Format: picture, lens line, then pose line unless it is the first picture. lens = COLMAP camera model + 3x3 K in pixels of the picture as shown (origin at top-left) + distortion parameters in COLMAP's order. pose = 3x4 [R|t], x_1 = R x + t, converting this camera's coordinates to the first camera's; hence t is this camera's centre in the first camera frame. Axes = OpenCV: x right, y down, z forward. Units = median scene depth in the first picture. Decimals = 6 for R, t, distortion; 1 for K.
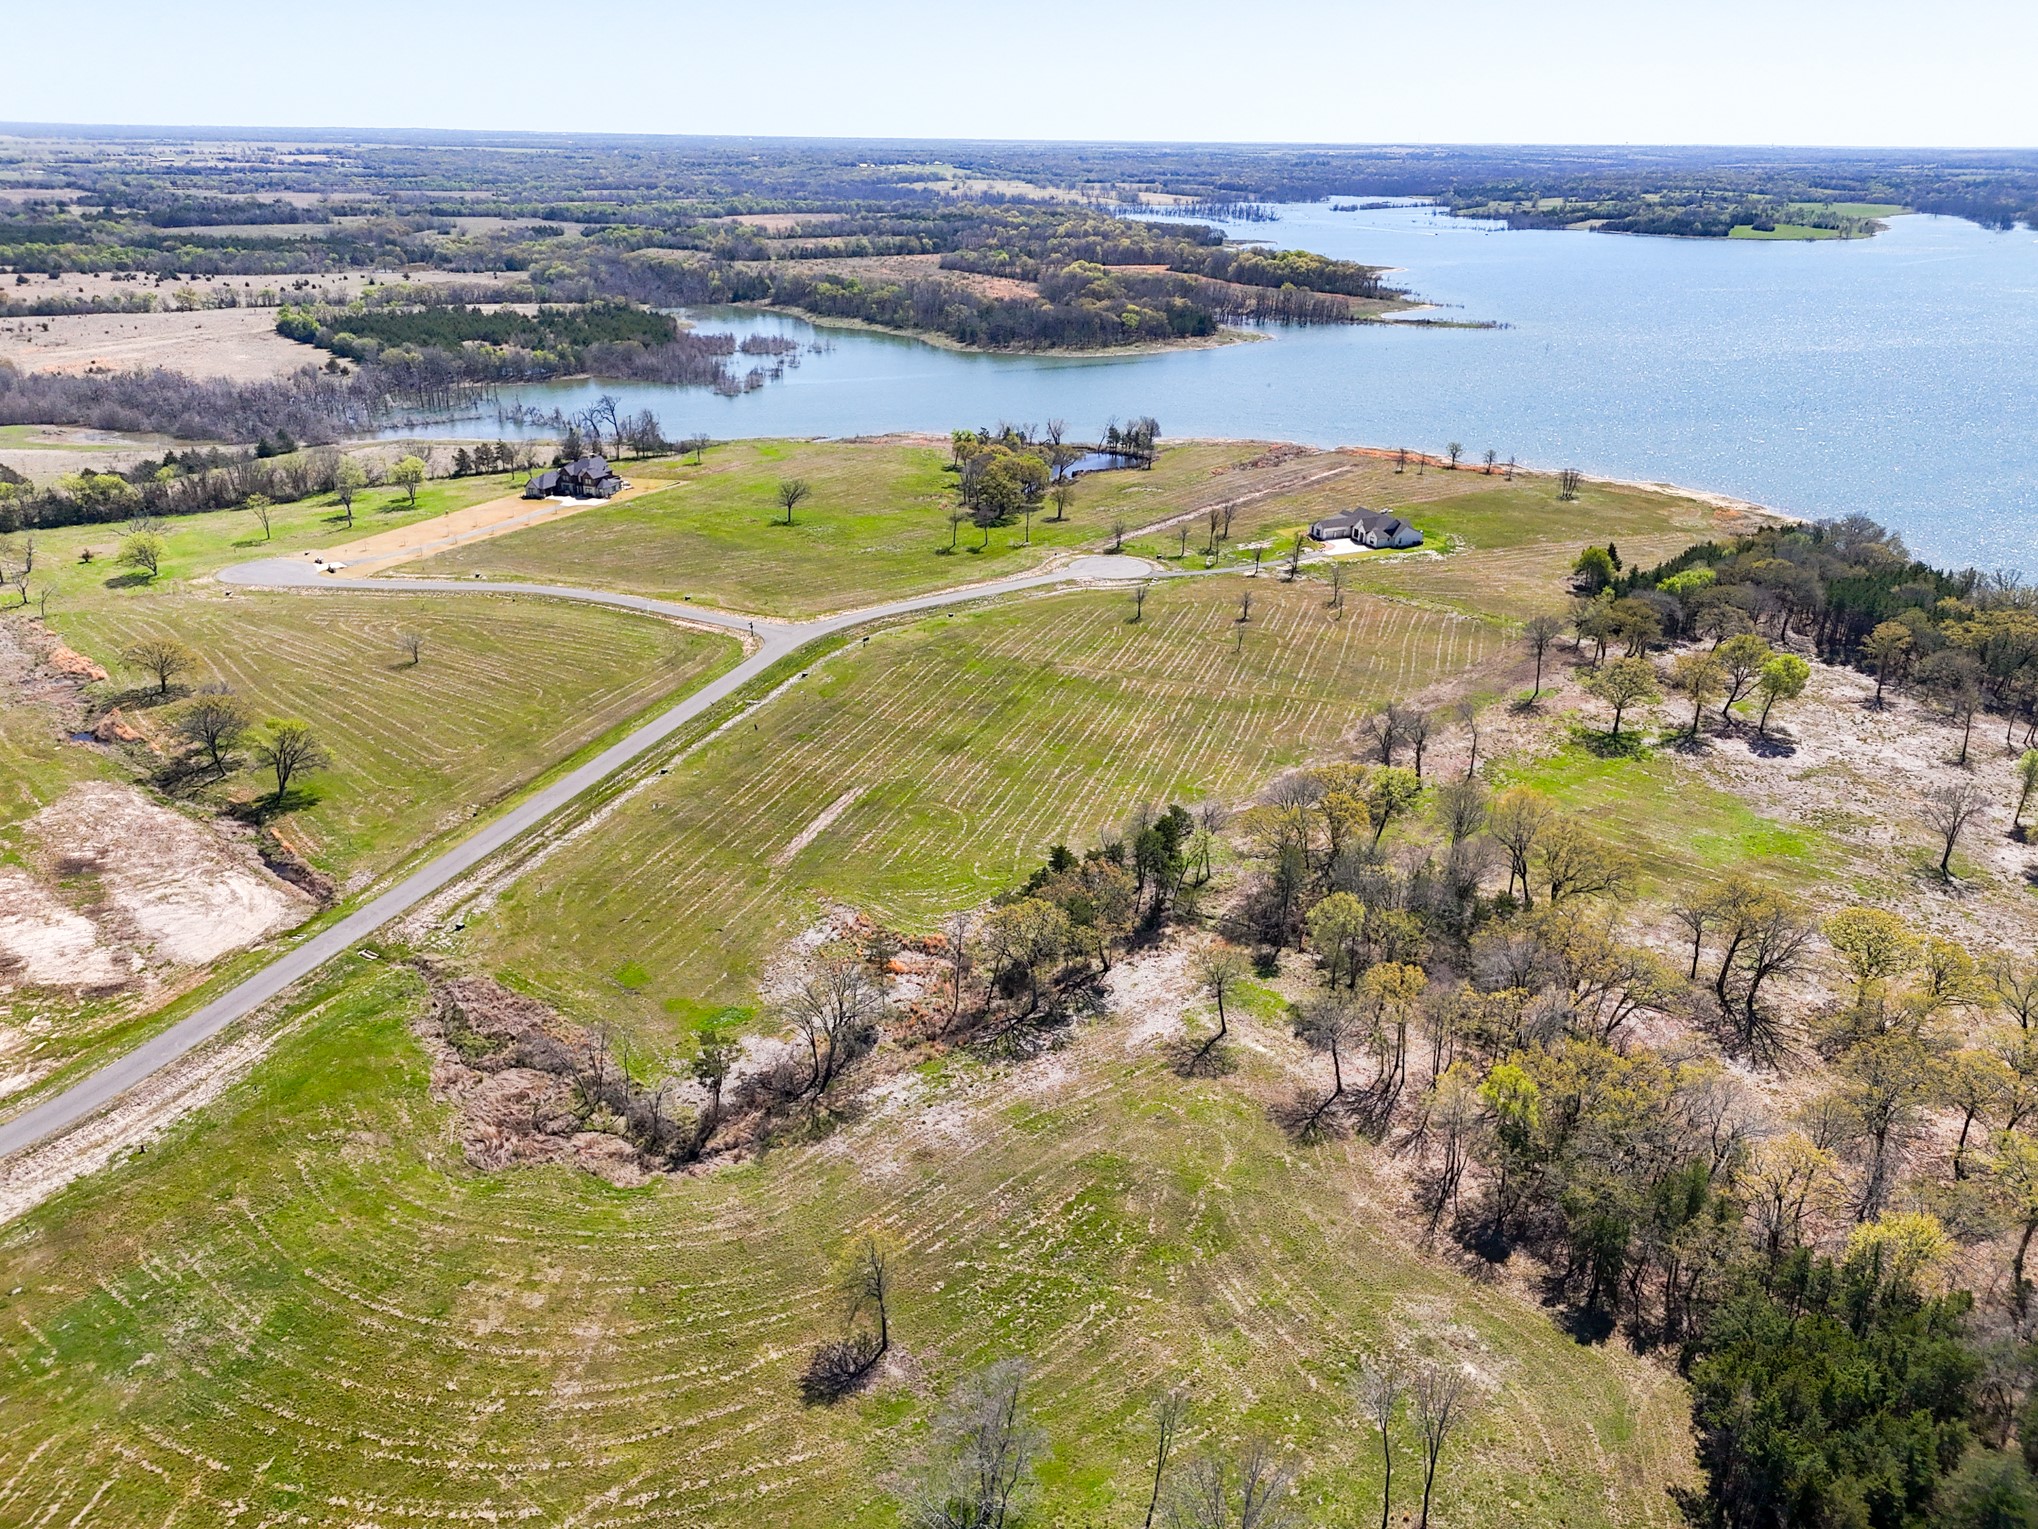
lens RADIAL K [[1498.7, 0, 1023.5], [0, 1498.7, 751.5], [0, 0, 1]] dist [0.056655, -0.052470]
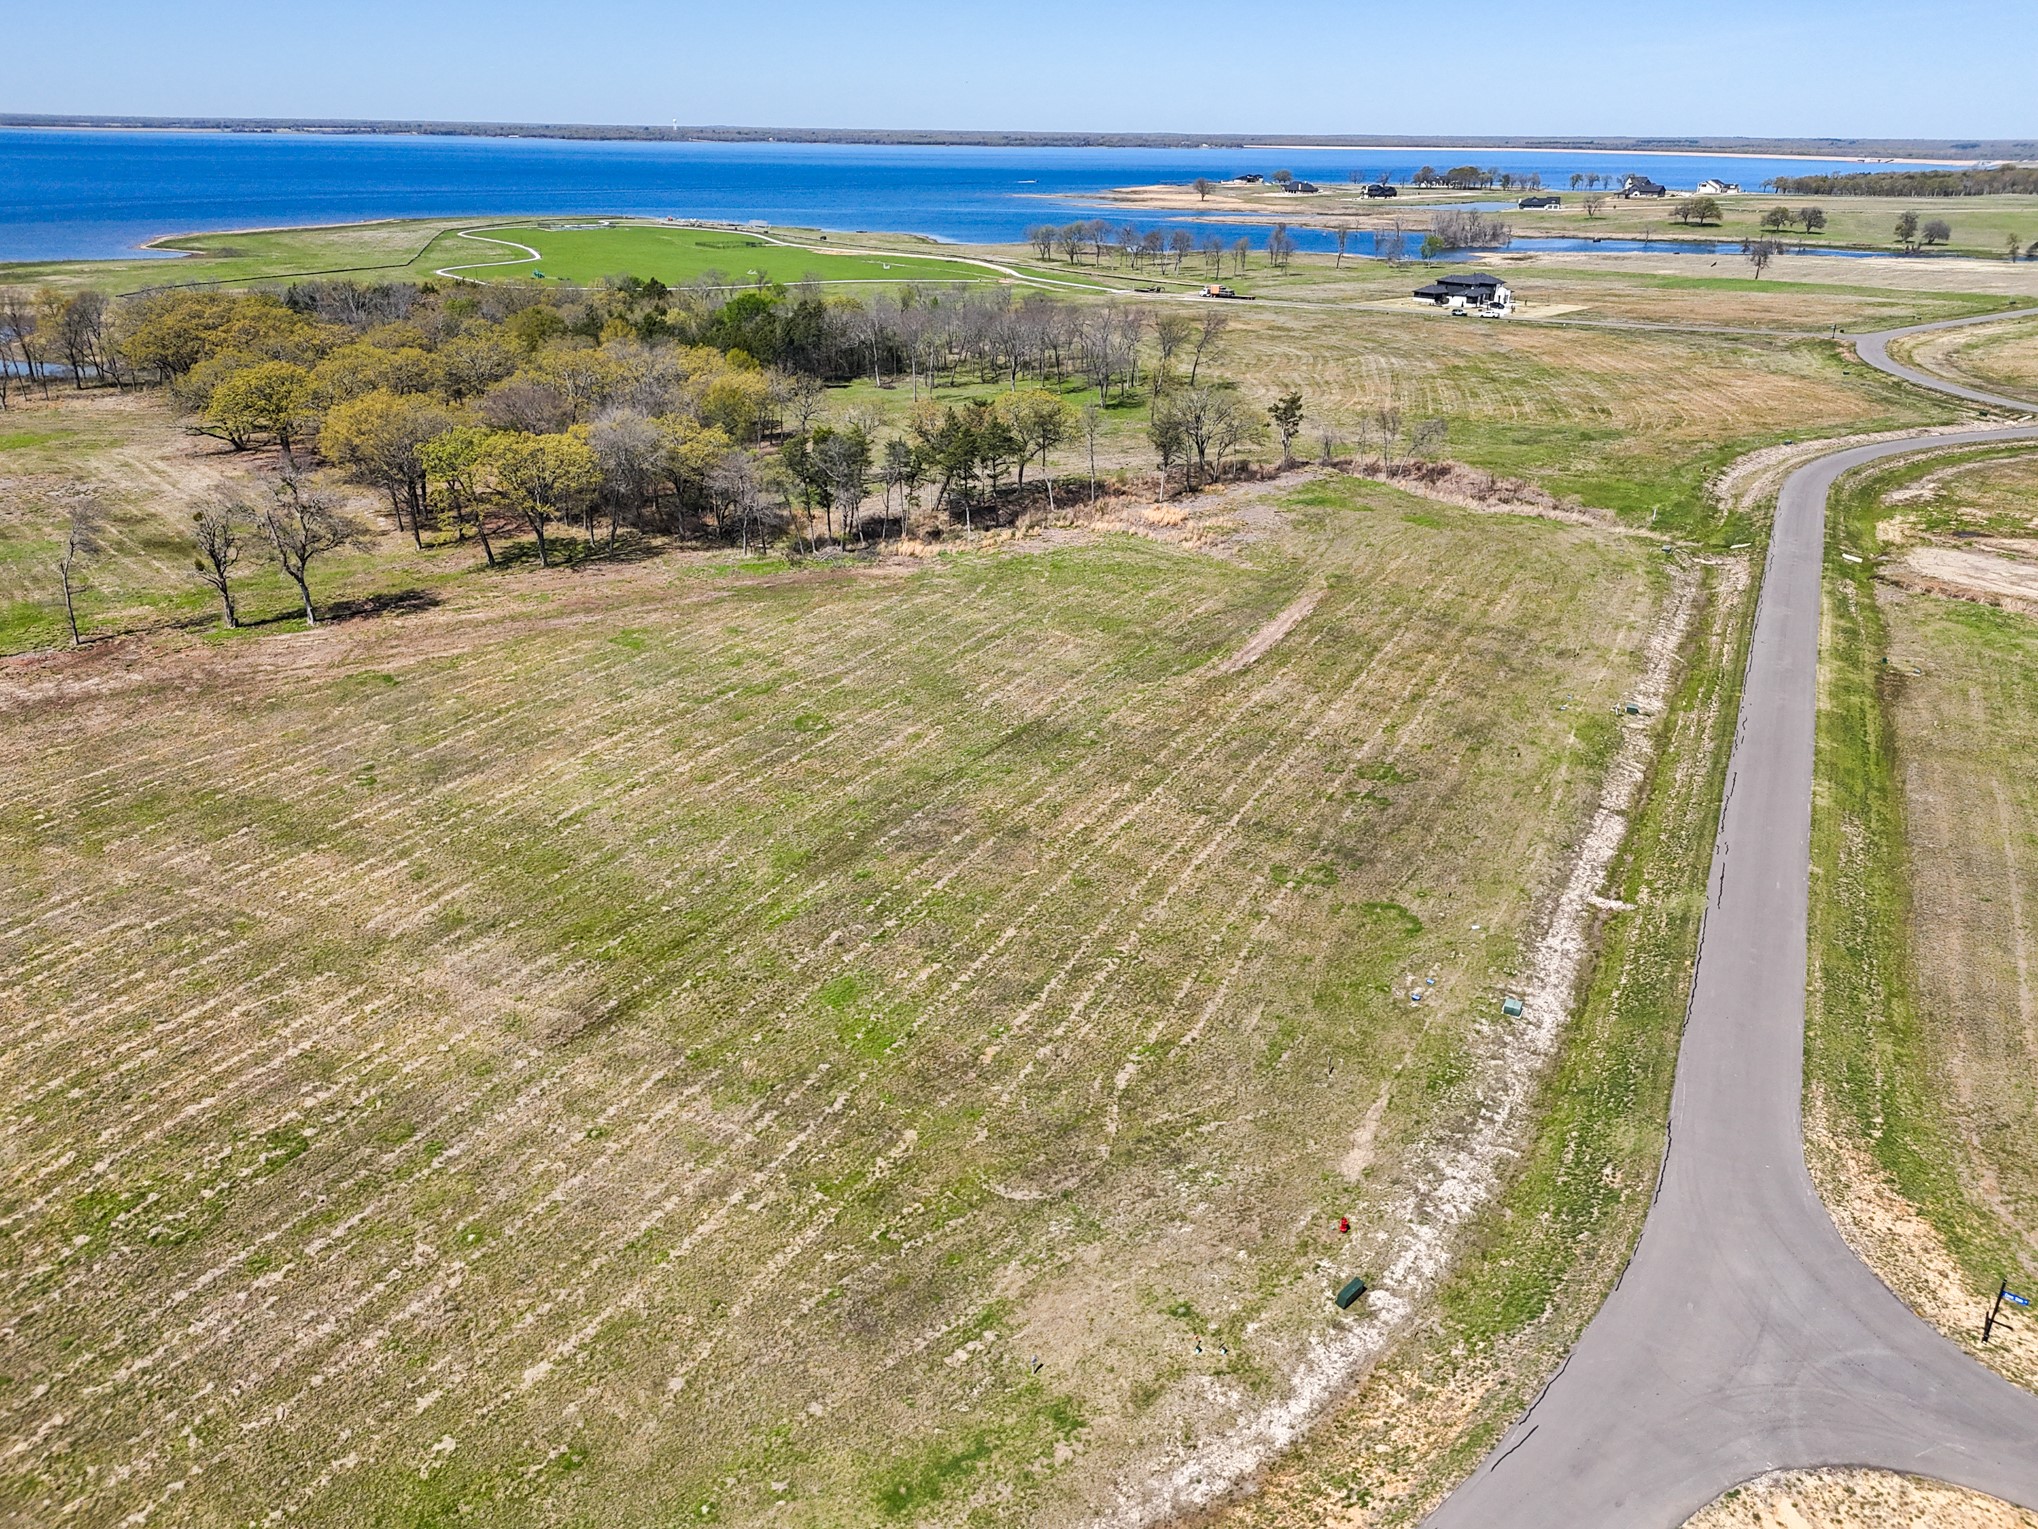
lens RADIAL K [[1498.7, 0, 1026.6], [0, 1498.7, 769.9], [0, 0, 1]] dist [0.056655, -0.052470]
pose [[-0.989308, -0.077820, 0.123347, -0.102599], [0.033133, 0.703710, 0.709715, -0.320994], [-0.142030, 0.706213, -0.693607, 1.349006]]
